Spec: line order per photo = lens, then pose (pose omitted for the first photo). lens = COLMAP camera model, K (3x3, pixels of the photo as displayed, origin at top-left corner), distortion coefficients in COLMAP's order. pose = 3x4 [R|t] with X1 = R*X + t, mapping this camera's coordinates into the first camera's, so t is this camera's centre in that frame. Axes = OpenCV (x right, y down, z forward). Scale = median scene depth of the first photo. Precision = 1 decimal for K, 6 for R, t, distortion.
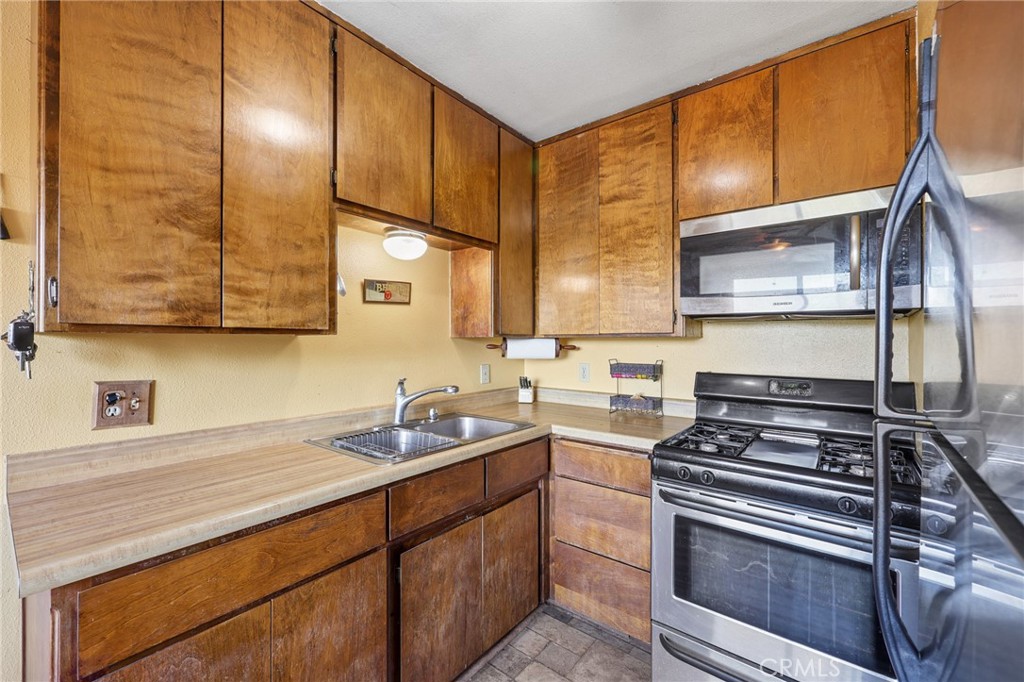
lens RADIAL K [[411.3, 0, 517.0], [0, 411.3, 337.8], [0, 0, 1]] dist [-0.000313, -0.000196]
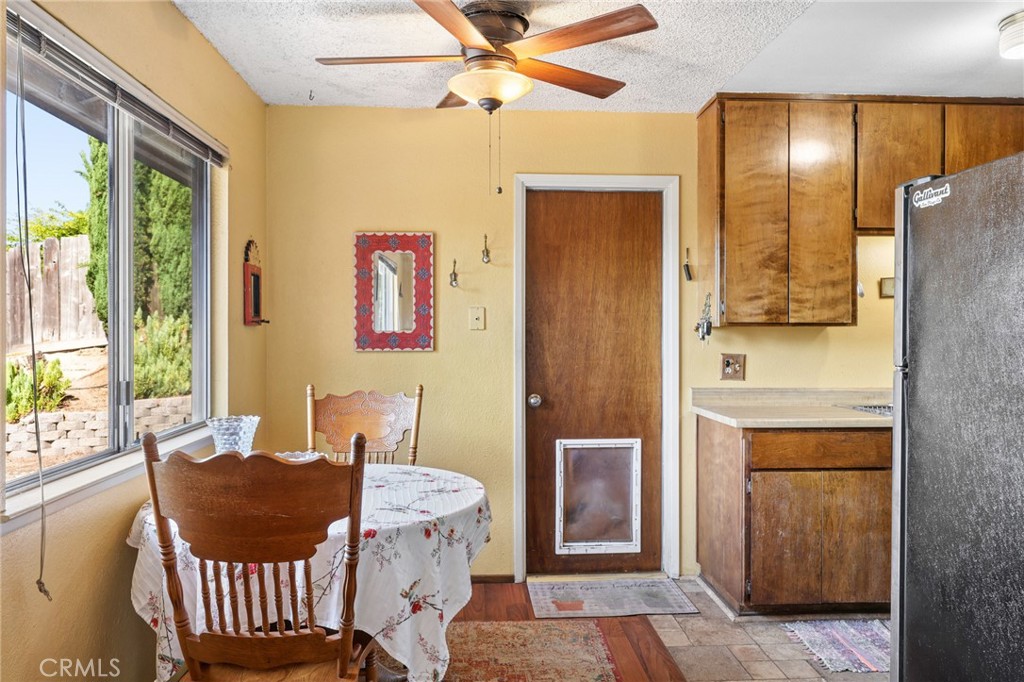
lens RADIAL K [[726.5, 0, 503.8], [0, 726.5, 331.1], [0, 0, 1]] dist [0.001379, -0.000823]
pose [[0.651947, 0.002581, -0.758260, 0.627744], [0.004661, 0.999962, 0.007412, -0.015049], [0.758250, -0.008366, 0.651910, -1.466624]]
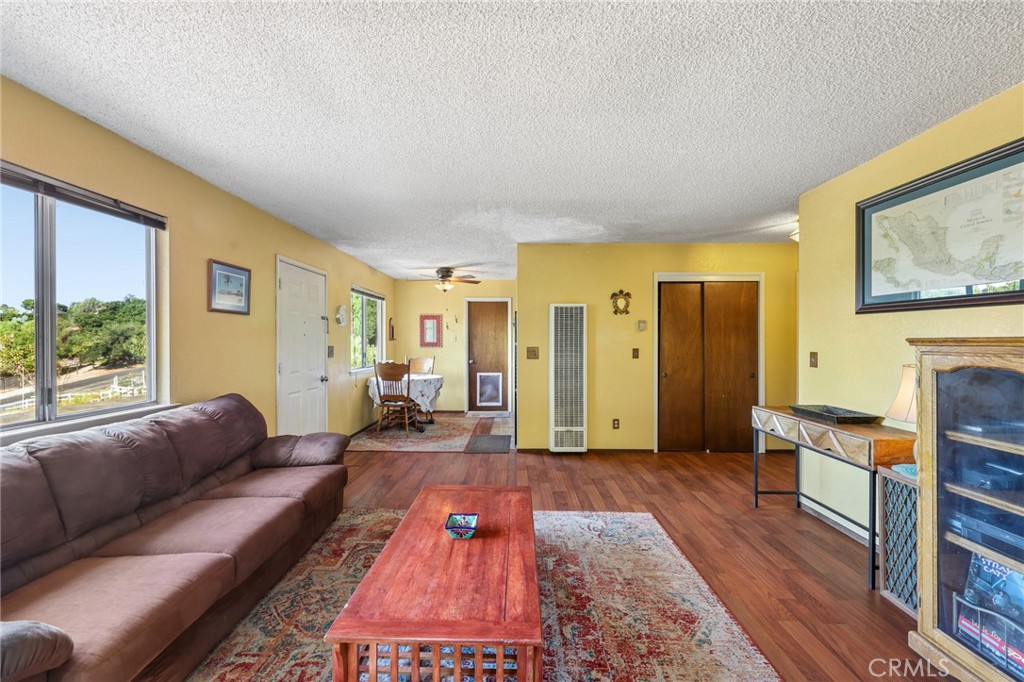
lens RADIAL K [[411.3, 0, 510.0], [0, 411.3, 341.4], [0, 0, 1]] dist [-0.000313, -0.000196]
pose [[0.609834, 0.001227, -0.792528, 3.121721], [0.005430, 0.999969, 0.005726, -0.026817], [0.792510, -0.007795, 0.609808, -2.446568]]
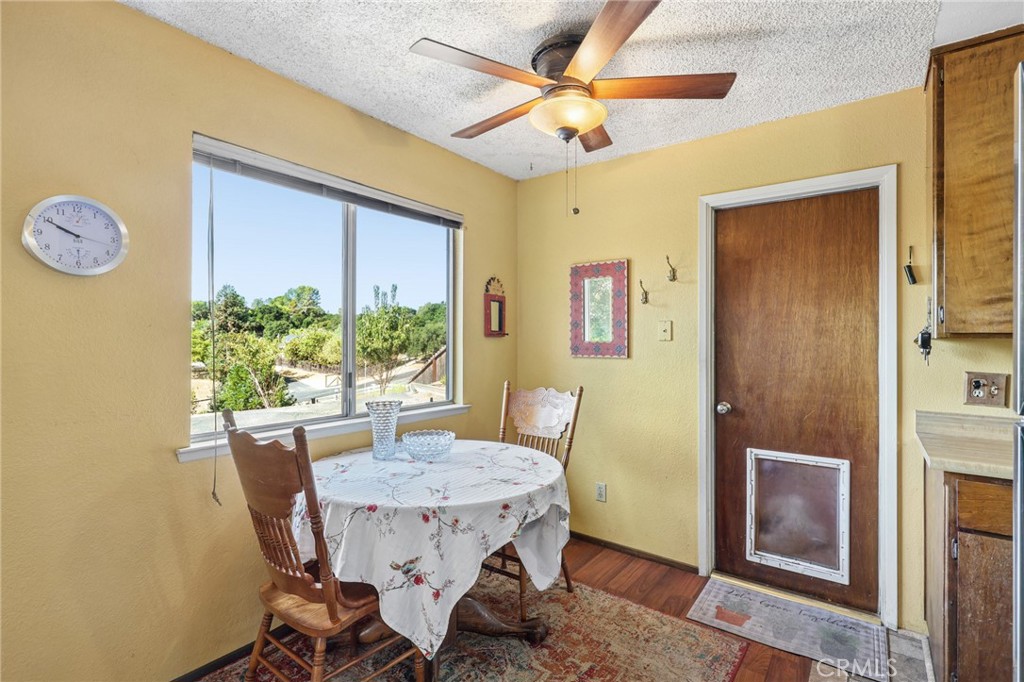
lens RADIAL K [[478.8, 0, 509.5], [0, 478.8, 337.4], [0, 0, 1]] dist [-0.001629, 0.000727]
pose [[0.011289, -0.003122, -0.999931, 0.530963], [0.002725, 0.999992, -0.003091, -0.010412], [0.999933, -0.002690, 0.011297, -0.517862]]
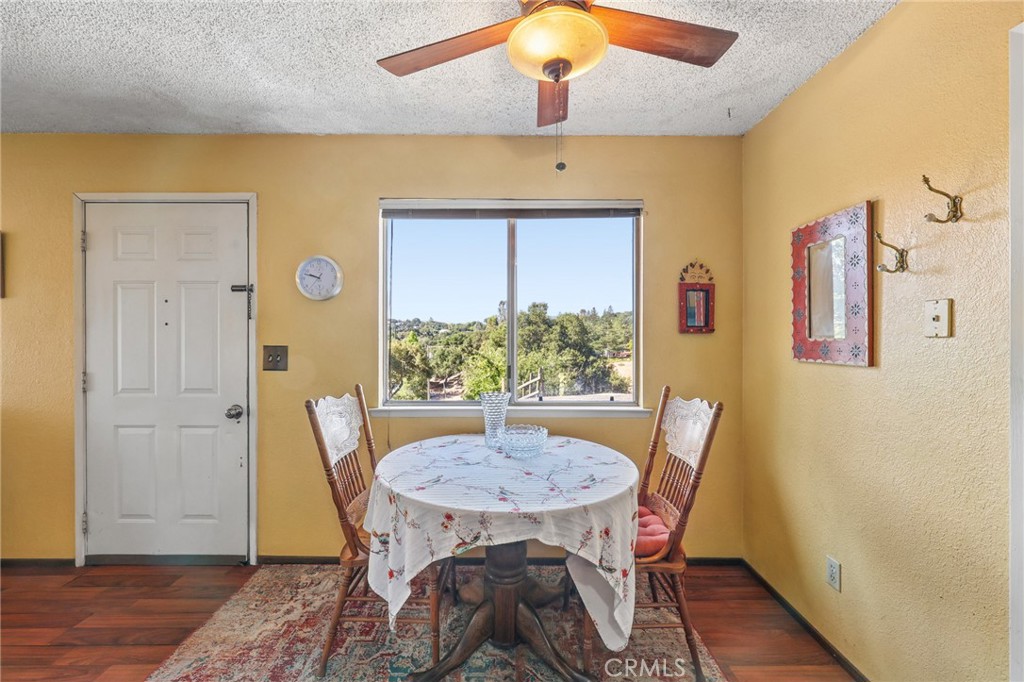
lens RADIAL K [[411.3, 0, 513.1], [0, 411.3, 337.2], [0, 0, 1]] dist [-0.000313, -0.000196]
pose [[-0.784135, 0.002157, -0.620587, -0.124418], [0.005005, 0.999983, -0.002849, -0.003243], [0.620570, -0.005340, -0.784132, 0.243265]]
